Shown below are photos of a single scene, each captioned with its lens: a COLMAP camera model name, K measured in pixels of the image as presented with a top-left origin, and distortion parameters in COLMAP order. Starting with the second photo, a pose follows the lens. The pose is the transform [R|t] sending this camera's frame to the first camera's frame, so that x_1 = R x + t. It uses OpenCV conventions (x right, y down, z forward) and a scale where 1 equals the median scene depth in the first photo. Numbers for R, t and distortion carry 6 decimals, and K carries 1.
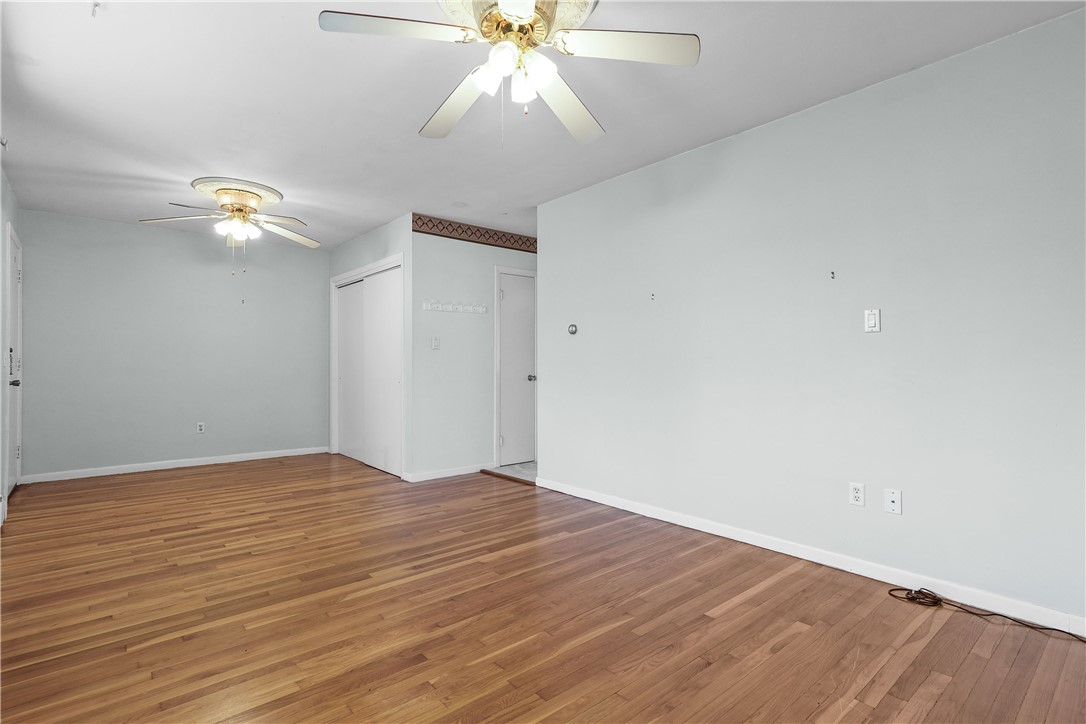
lens RADIAL K [[524.8, 0, 540.6], [0, 524.8, 360.4], [0, 0, 1]] dist [0.000554, 0.005288]
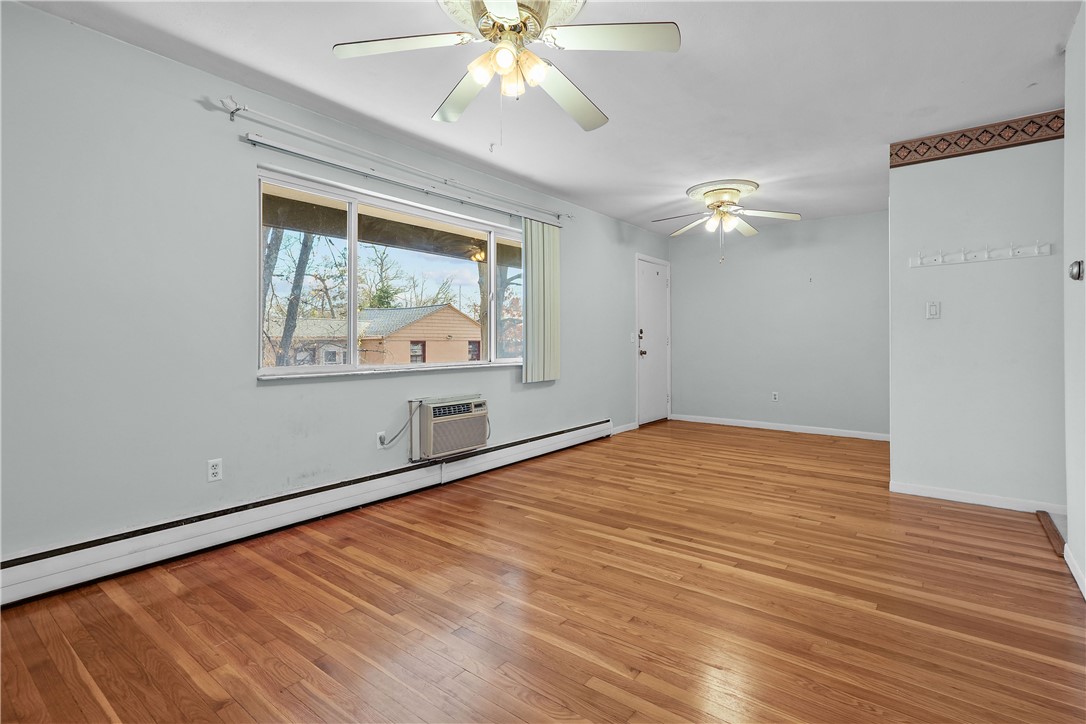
lens RADIAL K [[519.1, 0, 545.3], [0, 519.1, 343.7], [0, 0, 1]] dist [0.001508, 0.001997]
pose [[0.200523, 0.002947, -0.979685, 0.648838], [0.009601, 0.999942, 0.004973, 0.007453], [0.979642, -0.010403, 0.200482, 0.548195]]
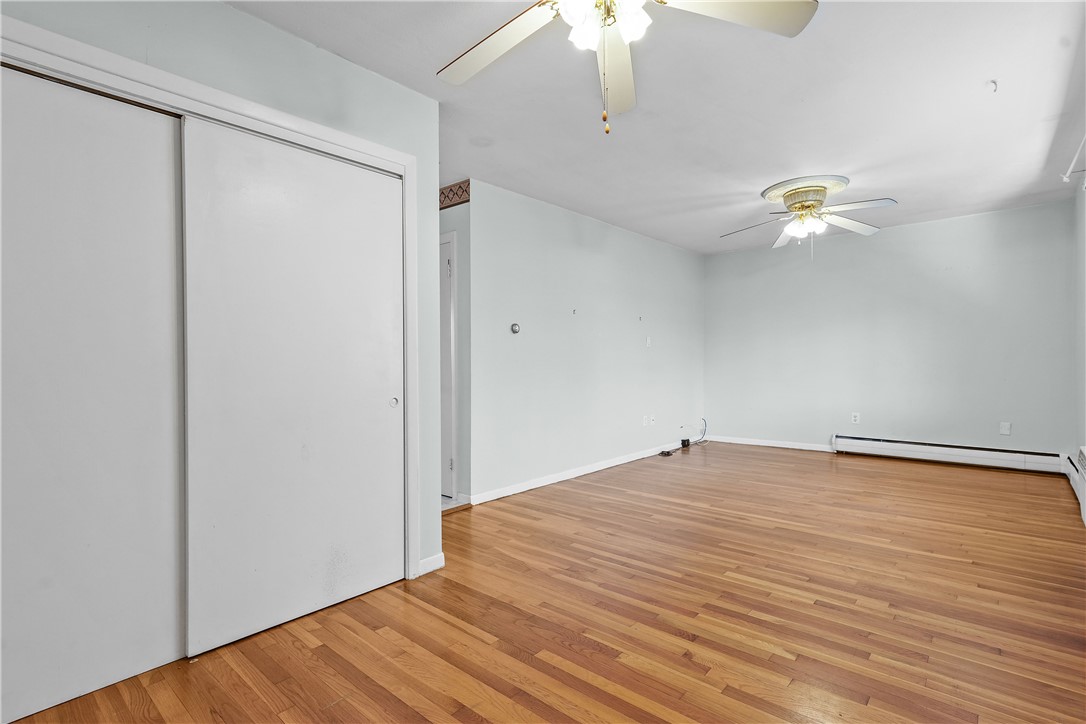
lens RADIAL K [[524.8, 0, 540.6], [0, 524.8, 360.4], [0, 0, 1]] dist [0.000554, 0.005288]
pose [[-0.137637, 0.004226, 0.990474, -1.341152], [0.006417, 0.999974, -0.003375, 0.007775], [-0.990462, 0.005891, -0.137661, 1.547163]]
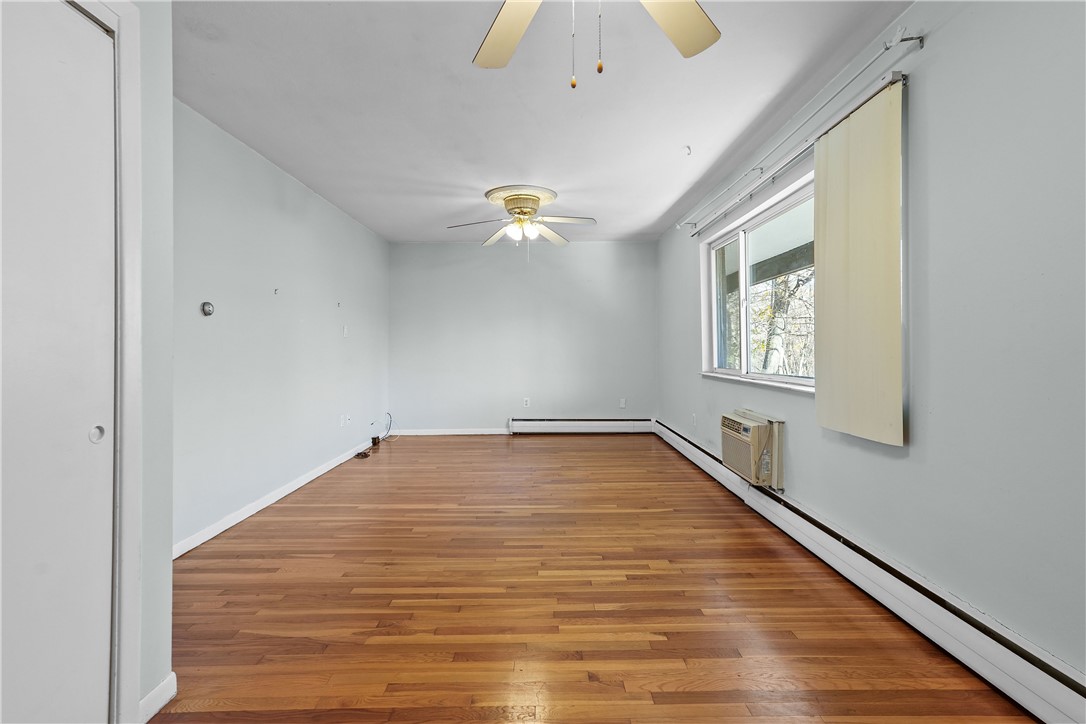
lens RADIAL K [[519.1, 0, 545.3], [0, 519.1, 343.7], [0, 0, 1]] dist [0.001508, 0.001997]
pose [[-0.766365, 0.009826, 0.642331, -1.066701], [0.003339, 0.999930, -0.011313, -0.003336], [-0.642397, -0.006525, -0.766344, 1.770475]]
